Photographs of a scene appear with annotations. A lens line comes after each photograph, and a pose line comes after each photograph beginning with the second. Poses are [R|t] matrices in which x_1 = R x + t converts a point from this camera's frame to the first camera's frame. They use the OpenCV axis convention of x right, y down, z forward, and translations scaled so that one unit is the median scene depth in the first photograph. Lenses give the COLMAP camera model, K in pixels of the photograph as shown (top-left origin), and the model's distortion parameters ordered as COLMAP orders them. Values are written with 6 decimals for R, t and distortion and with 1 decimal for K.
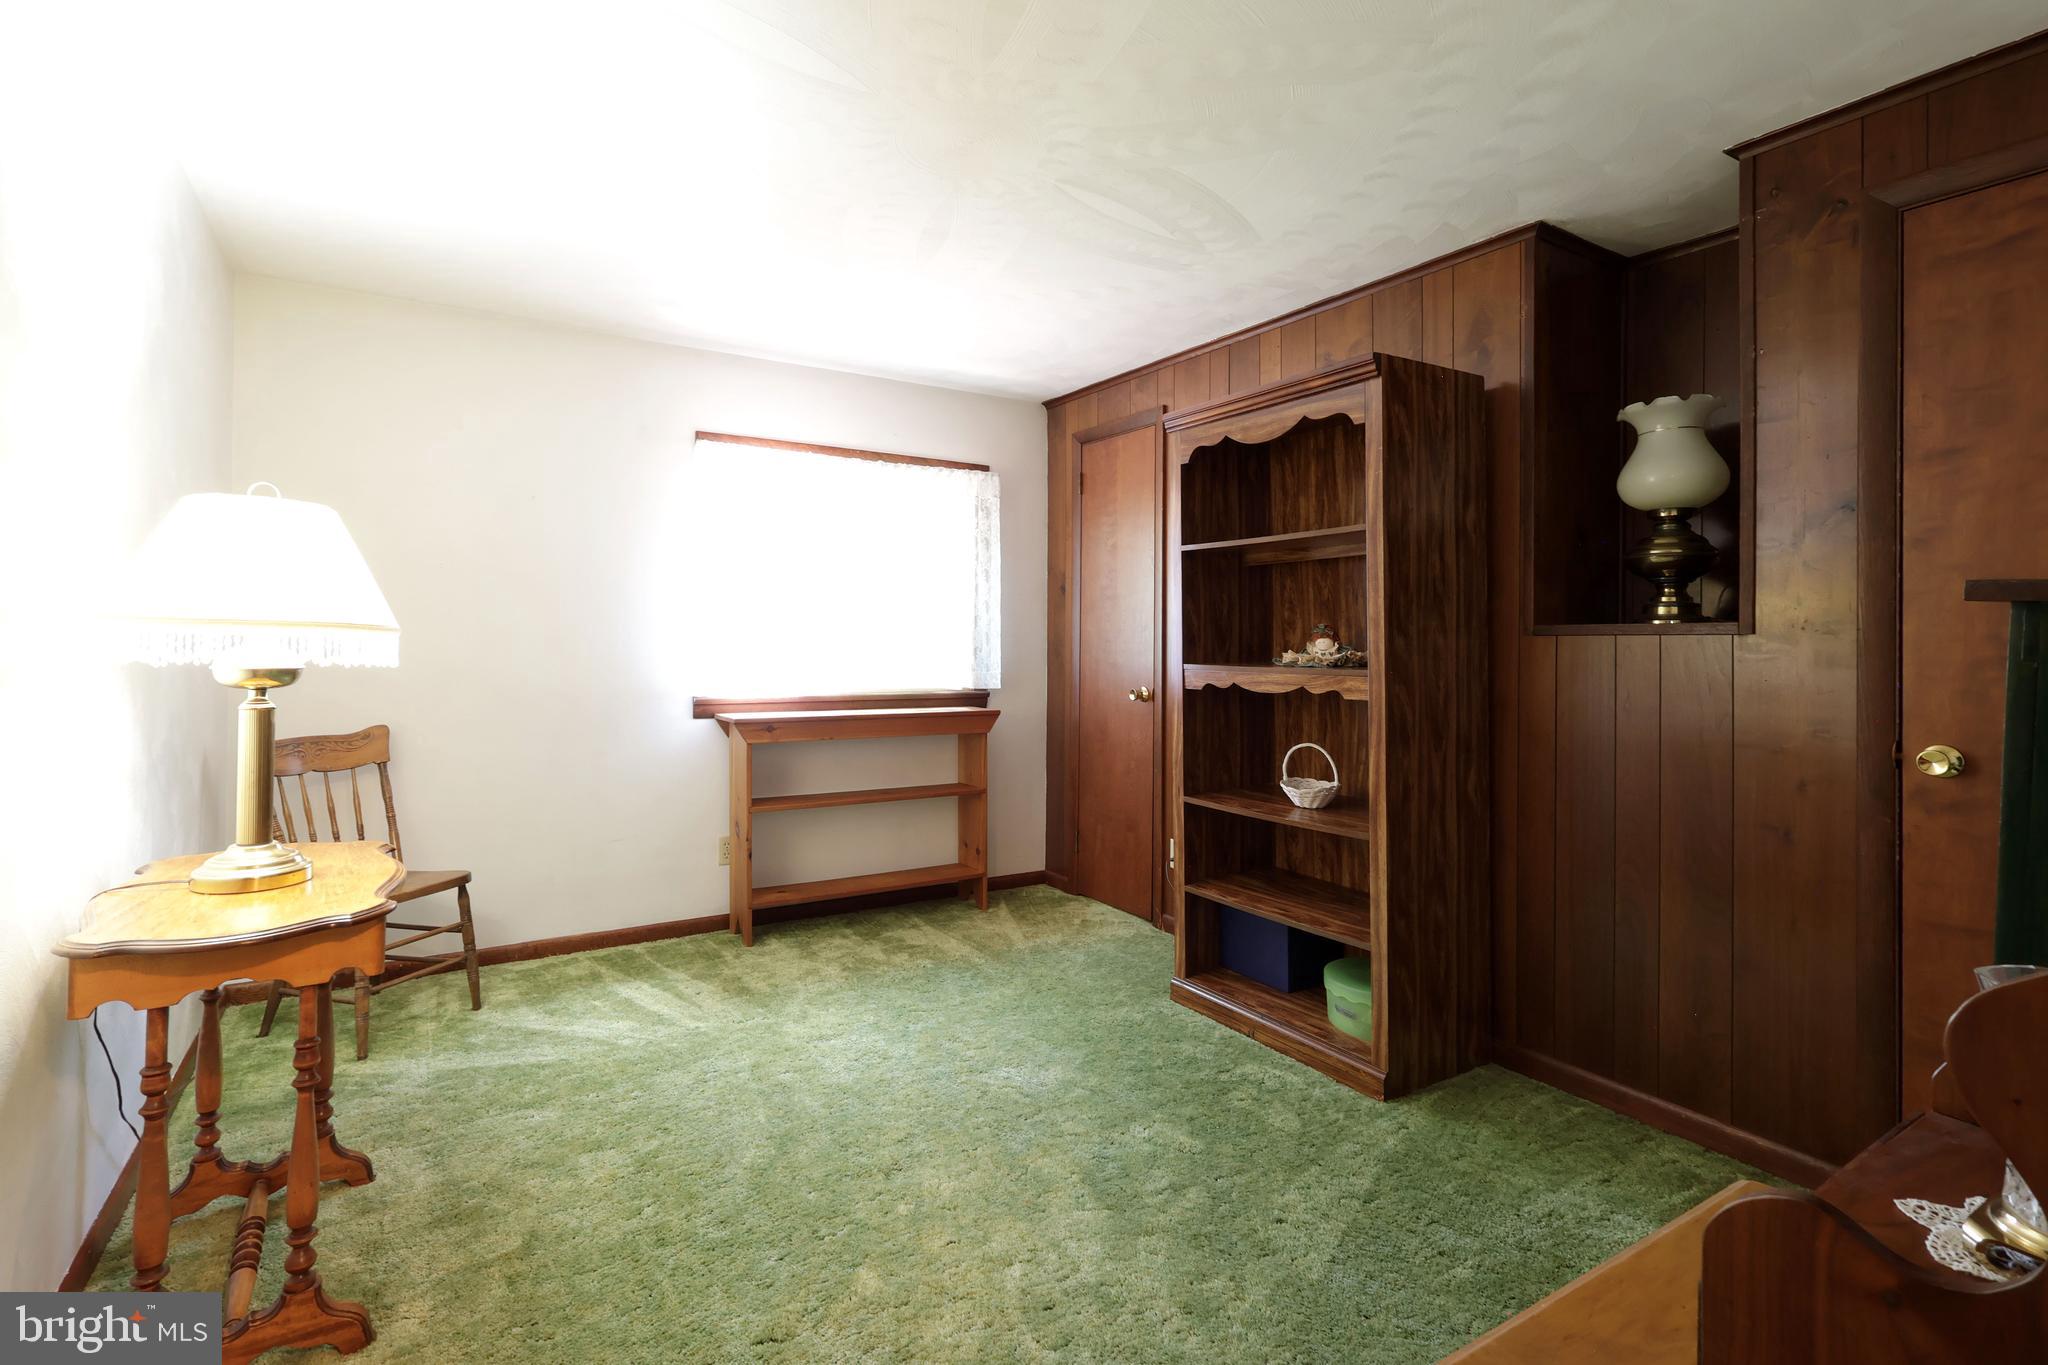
lens RADIAL K [[963.7, 0, 1004.5], [0, 963.7, 641.2], [0, 0, 1]] dist [-0.001751, 0.001964]
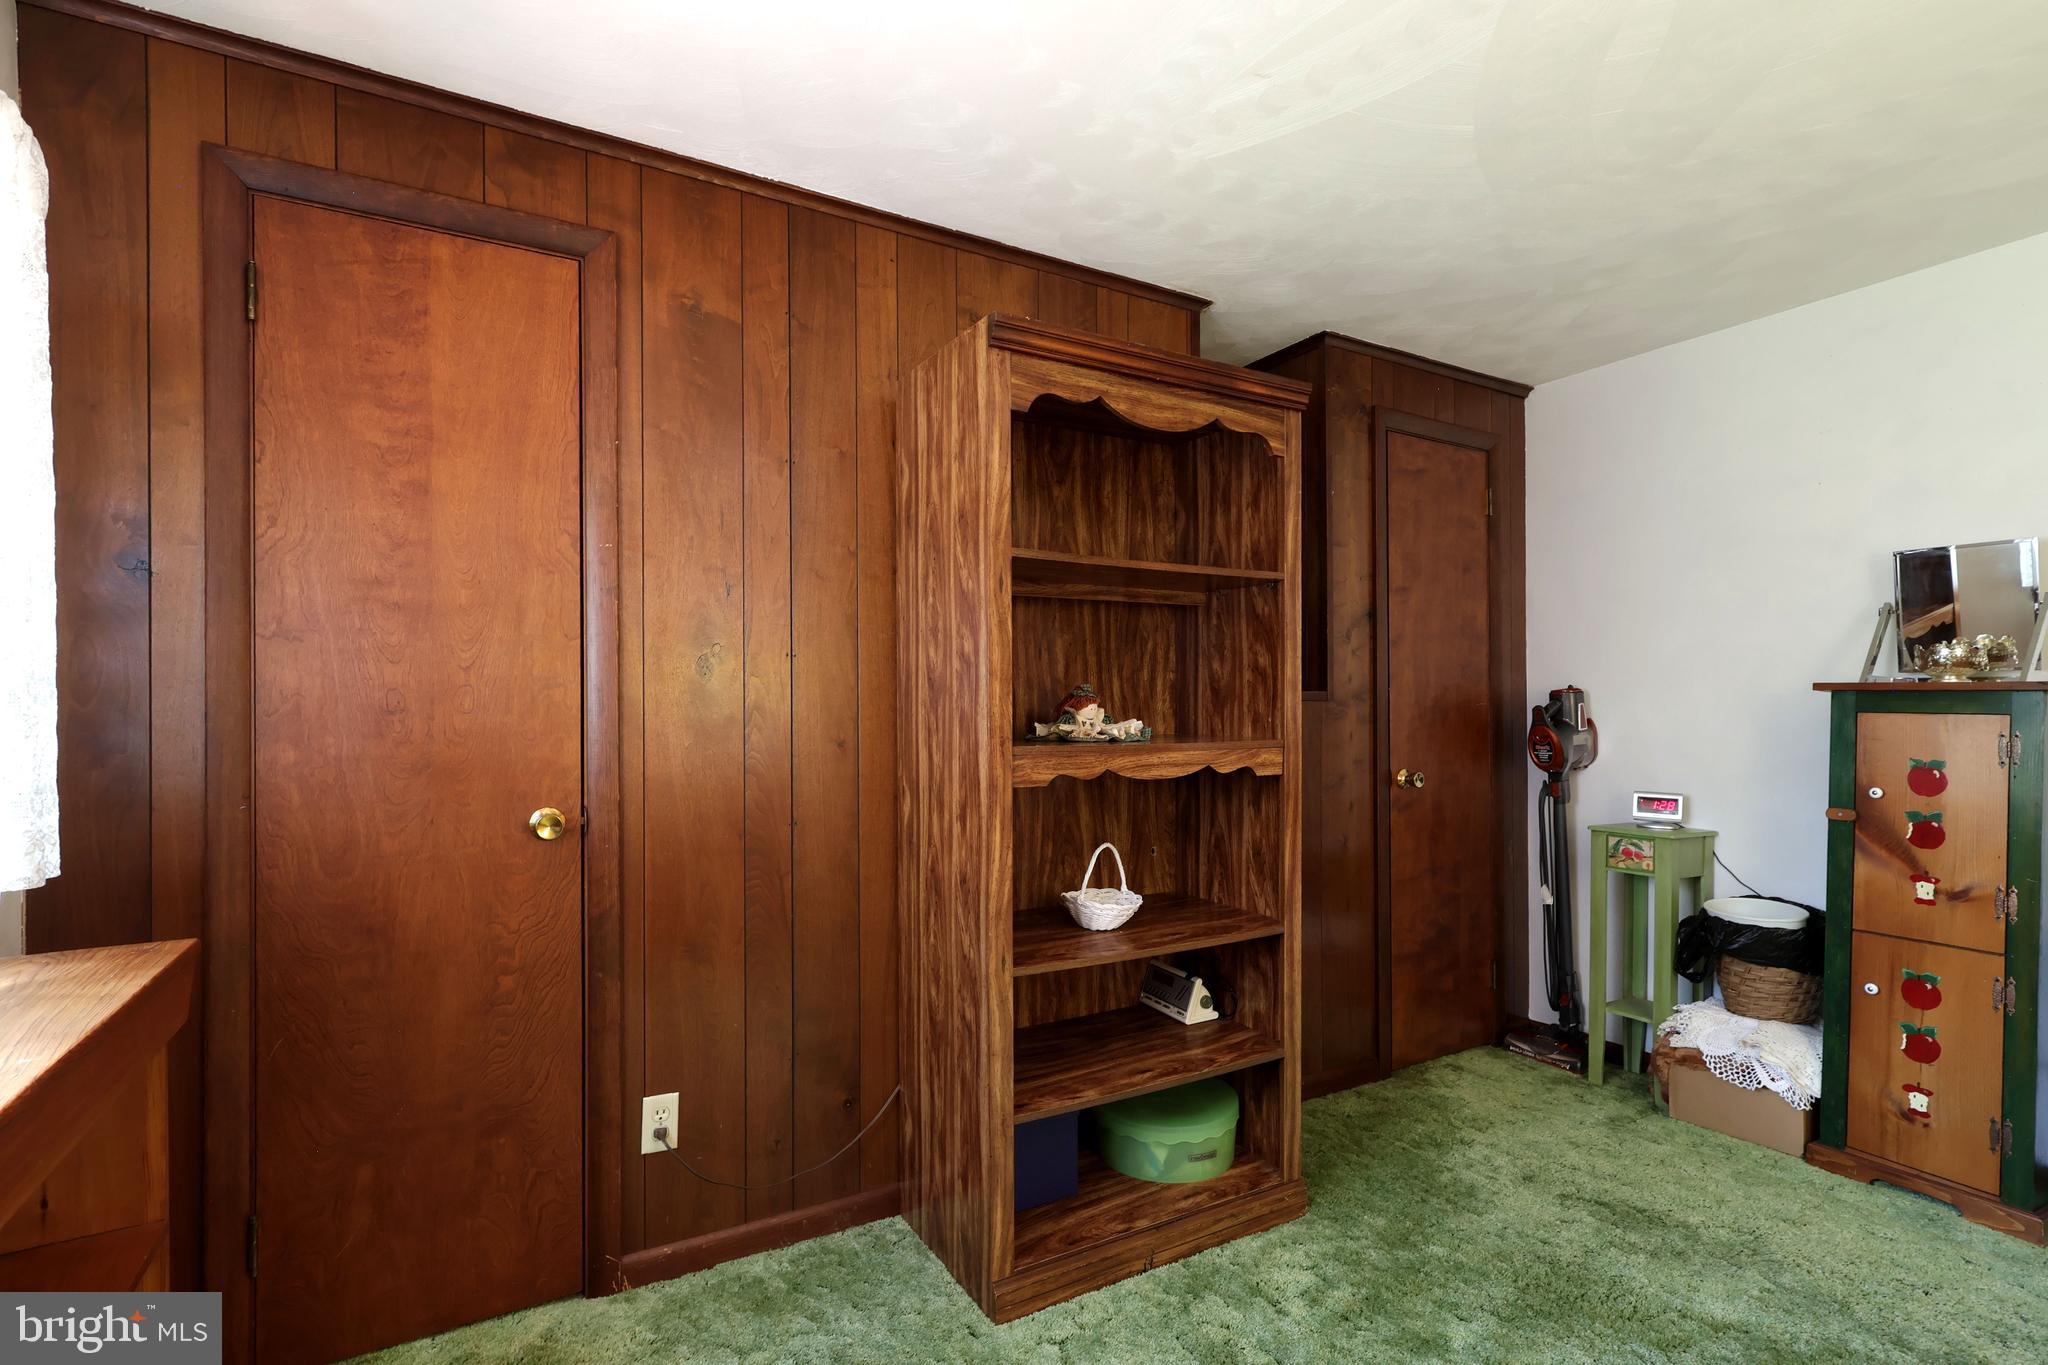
lens RADIAL K [[963.7, 0, 1038.8], [0, 963.7, 711.3], [0, 0, 1]] dist [-0.001751, 0.001964]
pose [[0.024786, -0.008468, 0.999657, -0.468710], [0.003502, 0.999959, 0.008383, -0.003698], [-0.999687, 0.003293, 0.024815, 1.111883]]
